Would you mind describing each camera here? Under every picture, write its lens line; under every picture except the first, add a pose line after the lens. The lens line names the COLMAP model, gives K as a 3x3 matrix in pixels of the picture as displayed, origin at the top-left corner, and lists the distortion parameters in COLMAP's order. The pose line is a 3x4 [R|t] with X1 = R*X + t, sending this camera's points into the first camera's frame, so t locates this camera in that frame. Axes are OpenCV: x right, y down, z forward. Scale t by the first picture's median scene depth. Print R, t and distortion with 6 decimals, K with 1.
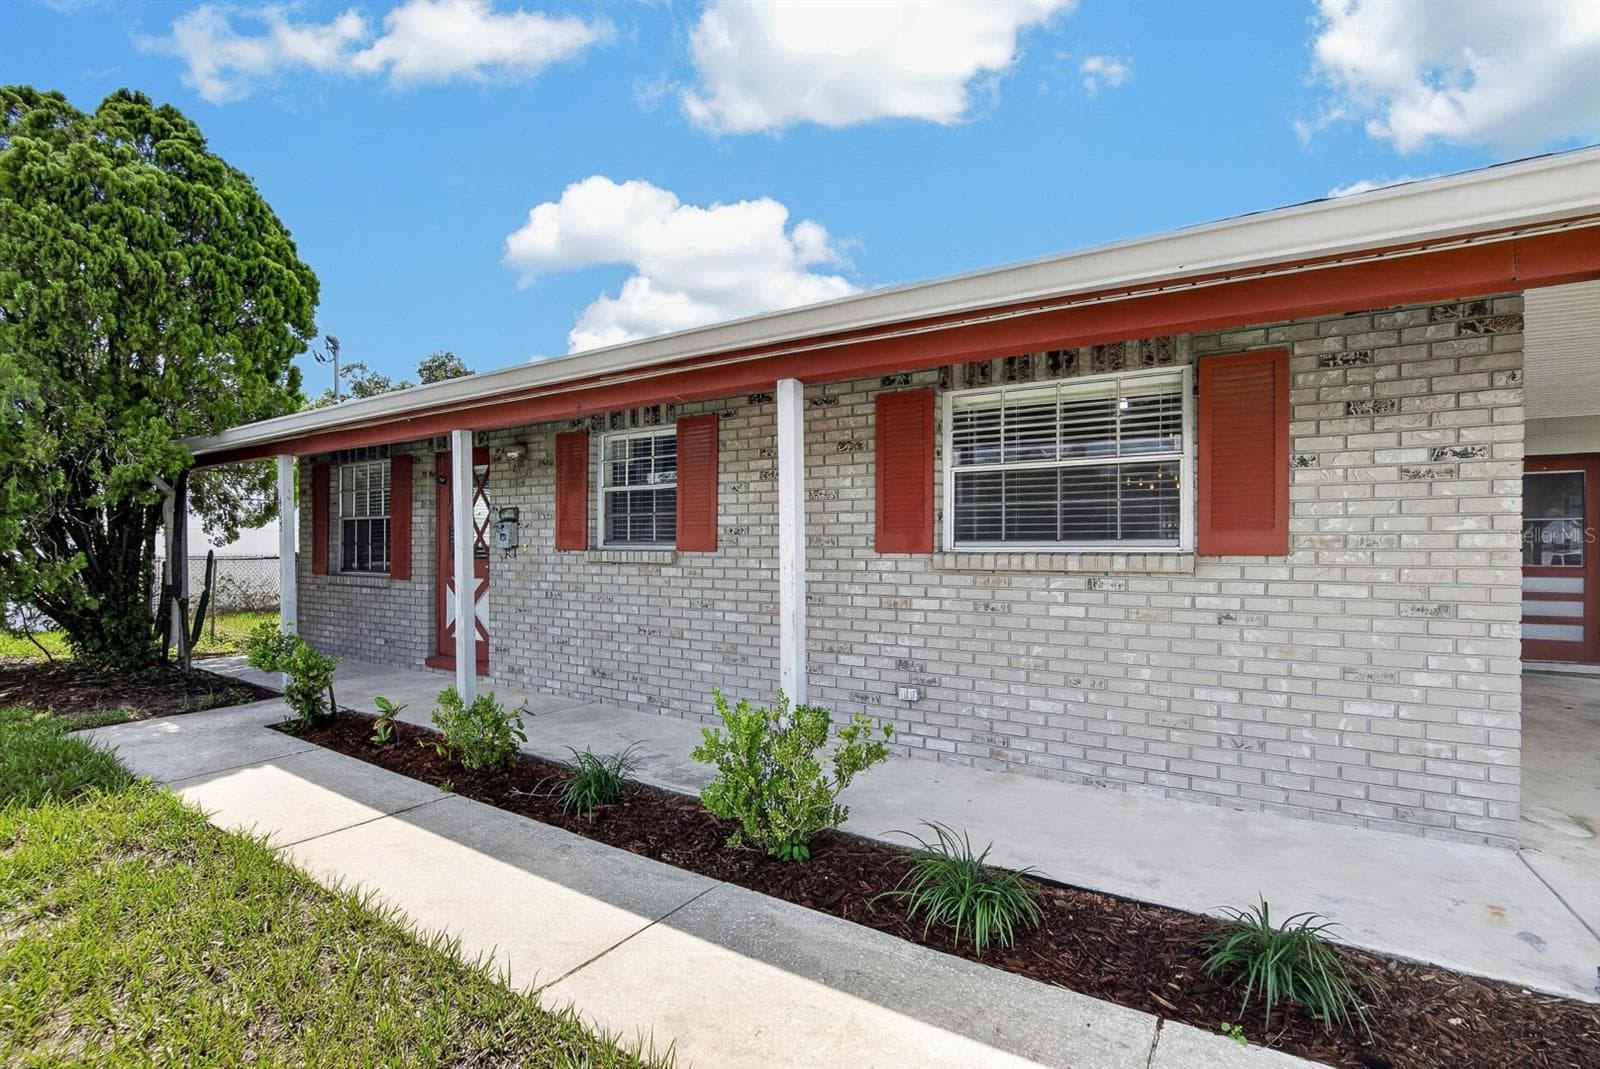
lens RADIAL K [[740.1, 0, 794.9], [0, 740.1, 545.8], [0, 0, 1]] dist [-0.019119, 0.002460]
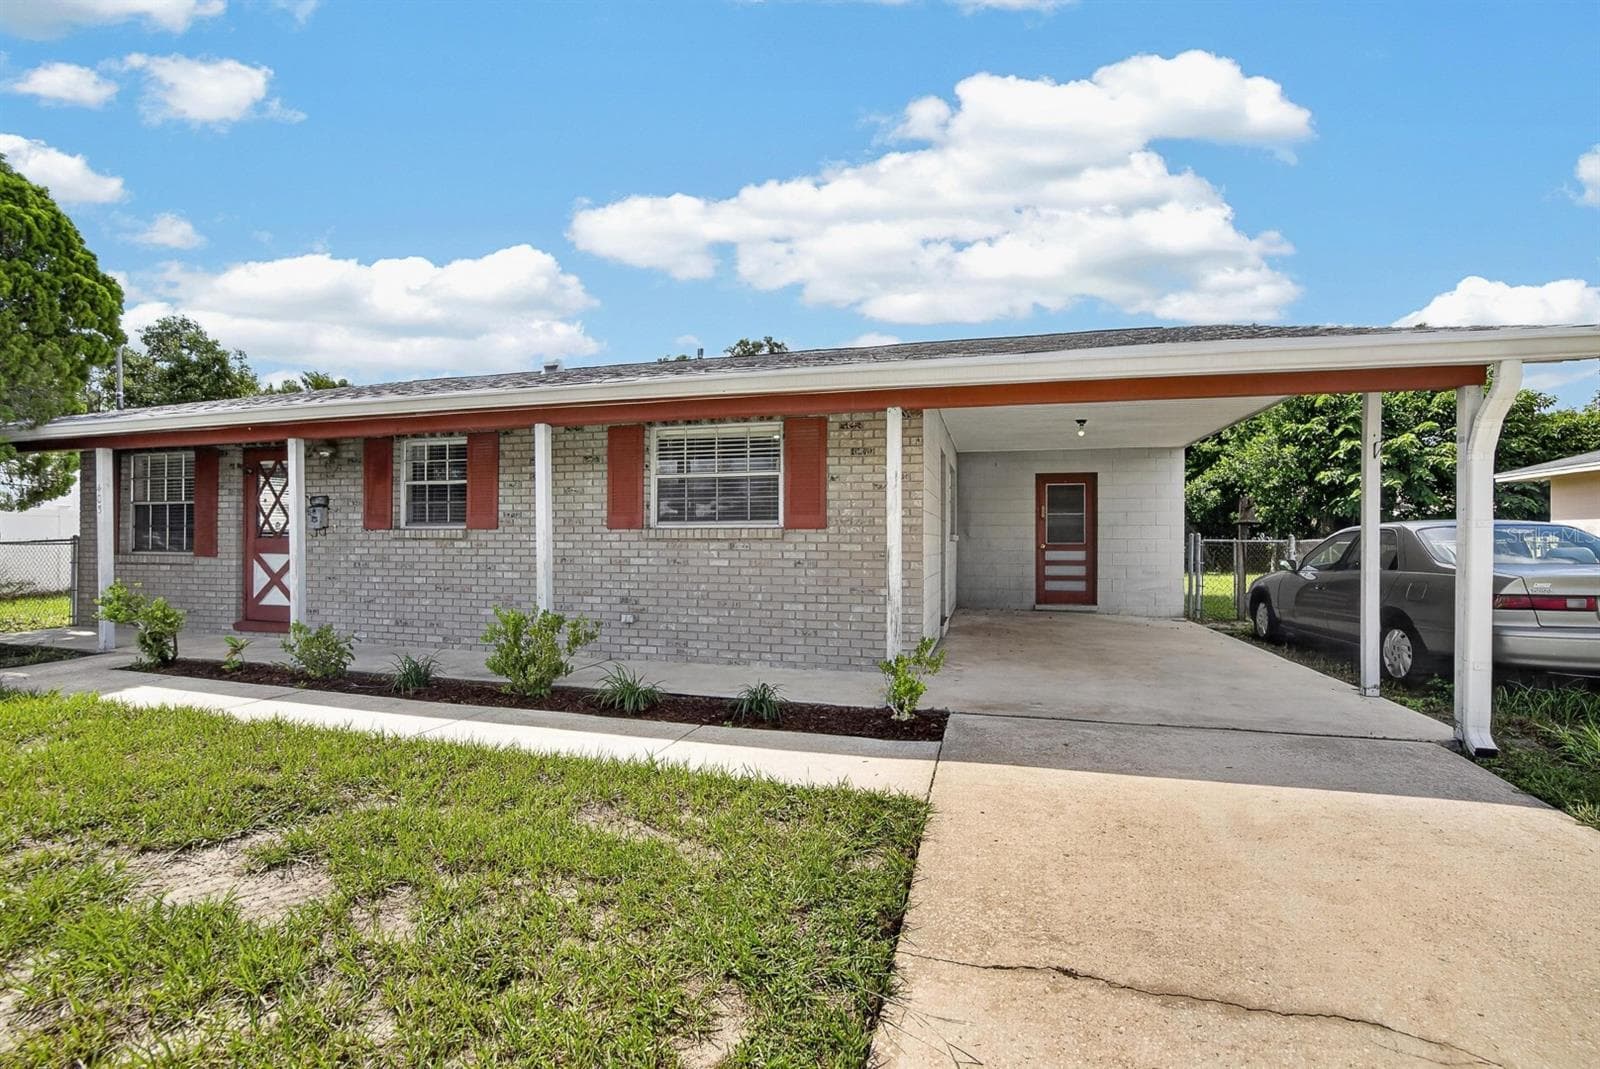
lens RADIAL K [[740.1, 0, 807.3], [0, 740.1, 535.8], [0, 0, 1]] dist [-0.019119, 0.002460]
pose [[0.959721, 0.000966, 0.280954, 0.074174], [-0.000032, 0.999994, -0.003327, 0.027571], [-0.280956, 0.003184, 0.959715, -0.581387]]
